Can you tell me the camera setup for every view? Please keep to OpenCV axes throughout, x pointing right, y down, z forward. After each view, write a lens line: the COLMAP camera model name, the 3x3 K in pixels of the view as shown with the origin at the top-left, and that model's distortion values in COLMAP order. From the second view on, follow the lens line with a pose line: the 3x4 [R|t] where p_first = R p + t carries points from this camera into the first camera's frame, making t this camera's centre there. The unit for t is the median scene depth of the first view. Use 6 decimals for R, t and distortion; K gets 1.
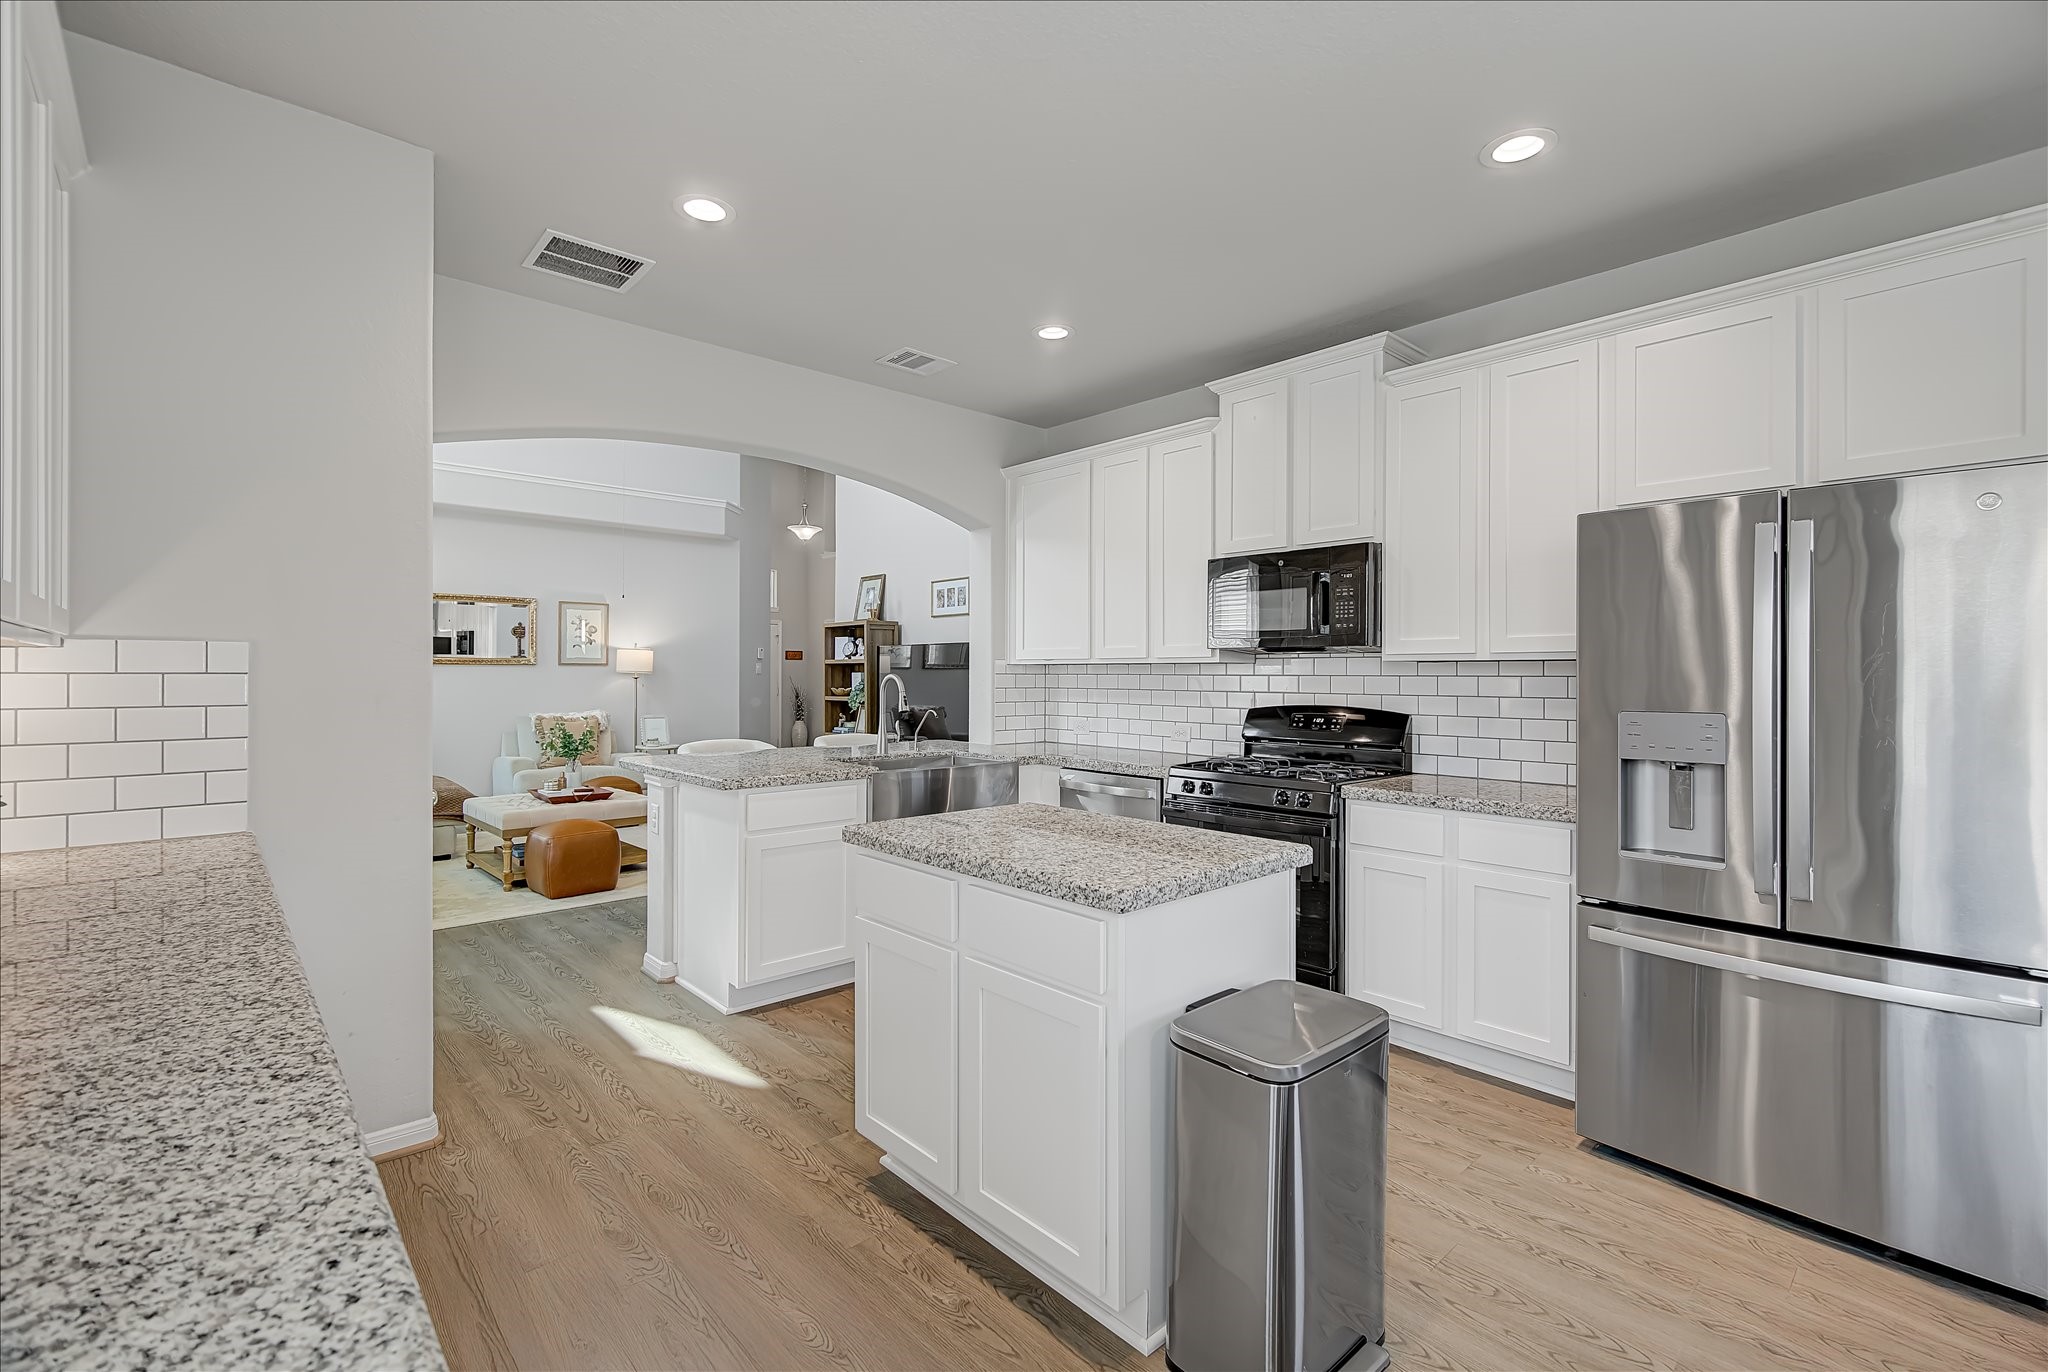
lens RADIAL K [[908.1, 0, 1023.1], [0, 908.1, 683.3], [0, 0, 1]] dist [-0.001663, -0.000179]
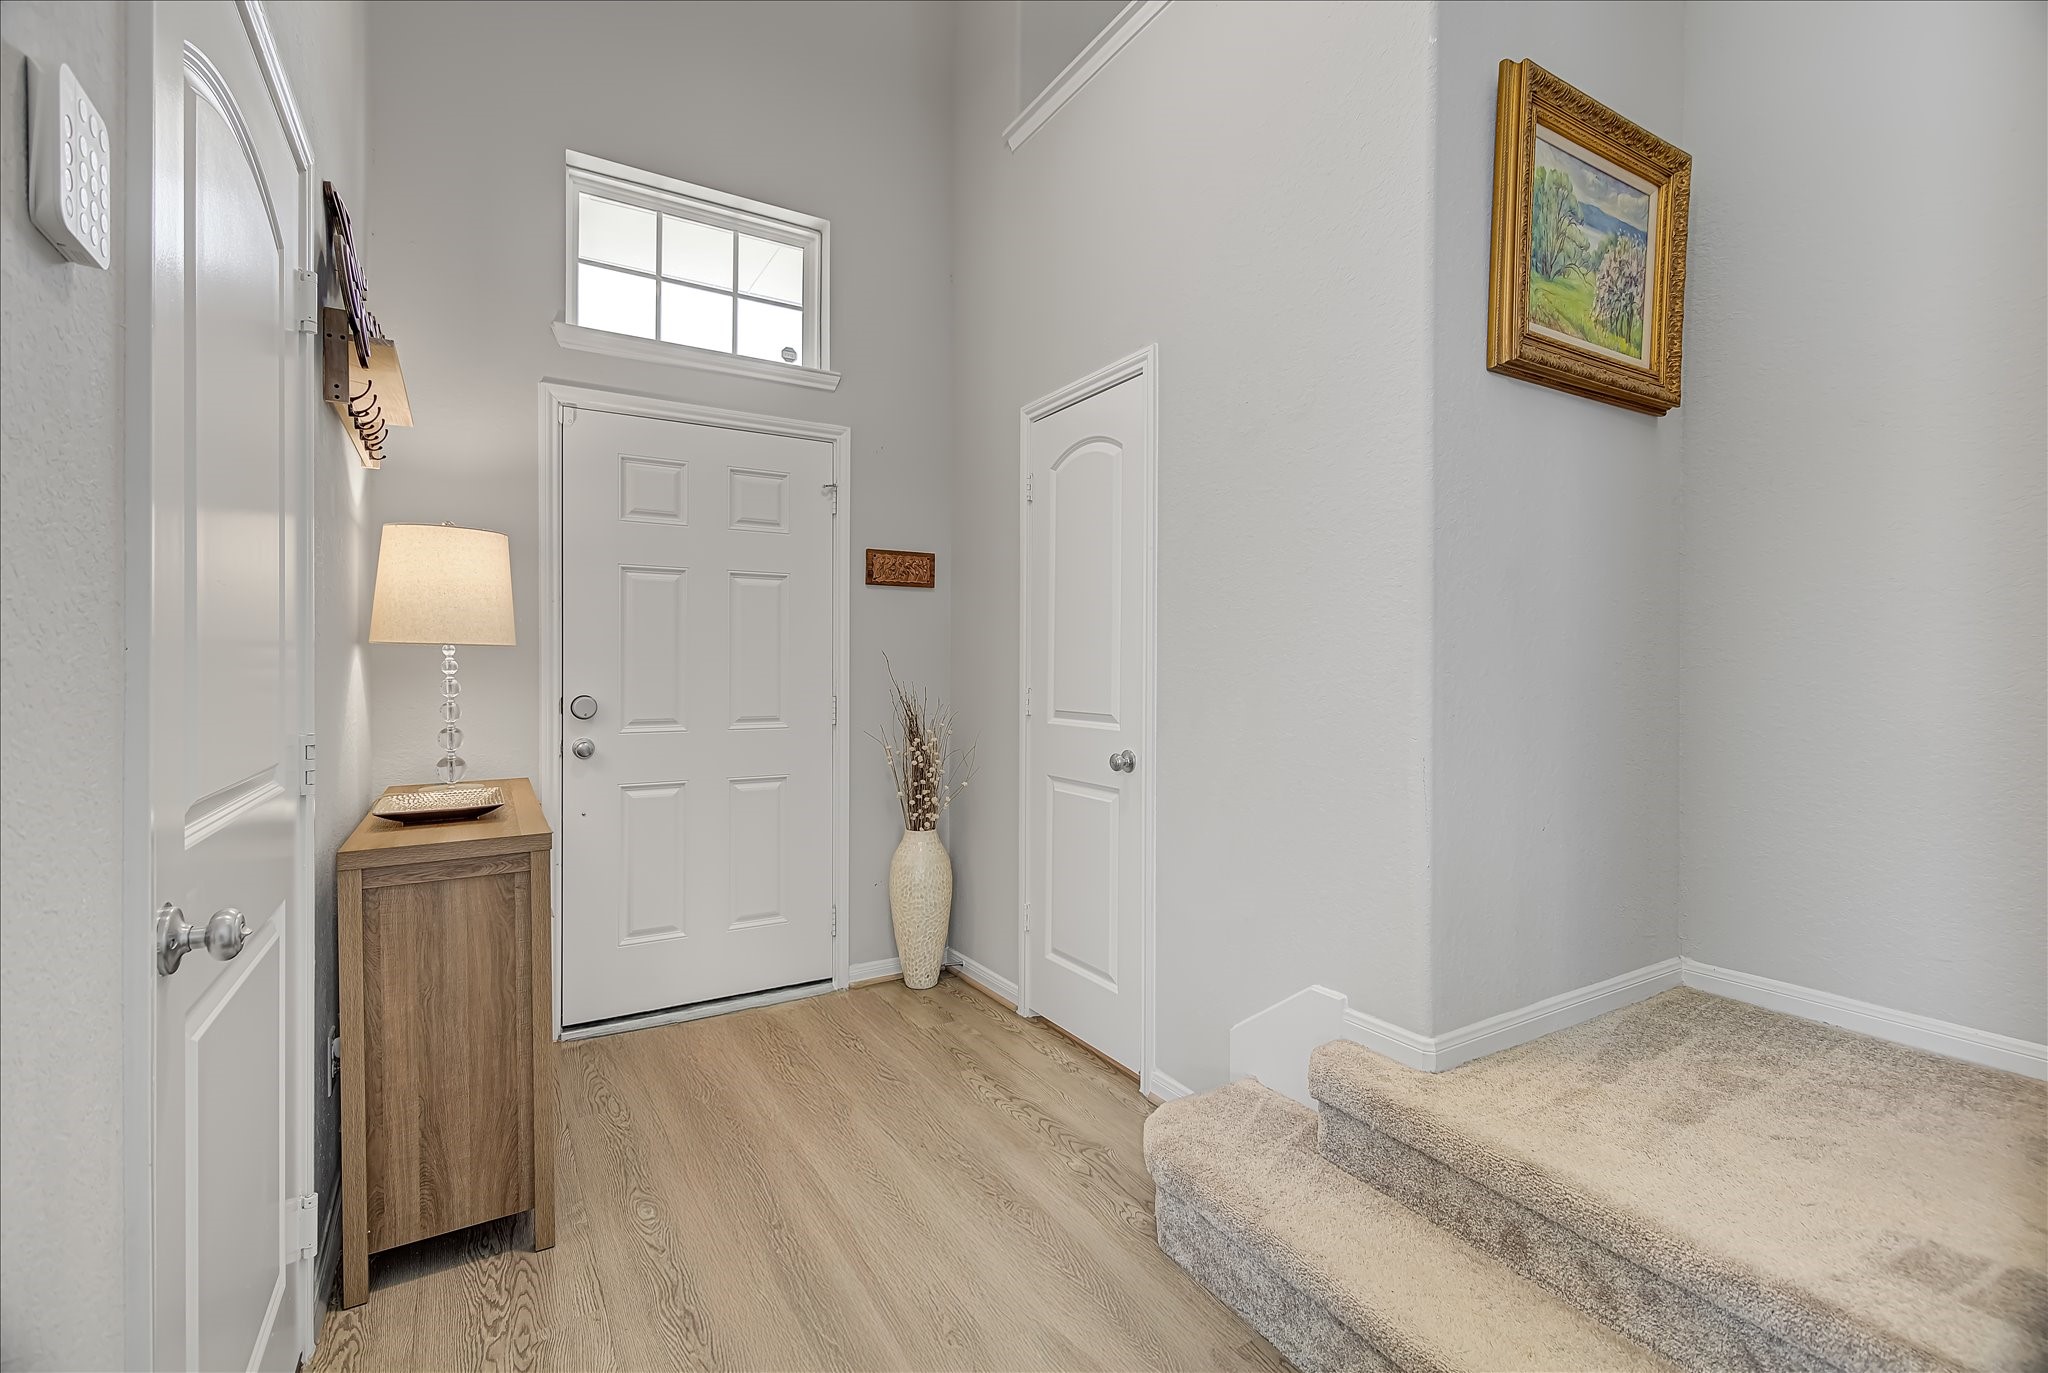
lens RADIAL K [[908.1, 0, 1024.5], [0, 908.1, 686.3], [0, 0, 1]] dist [-0.001663, -0.000179]
pose [[0.979543, 0.006749, -0.201124, -0.168773], [-0.003225, 0.999836, 0.017843, -0.002956], [0.201211, -0.016829, 0.979403, 0.763817]]
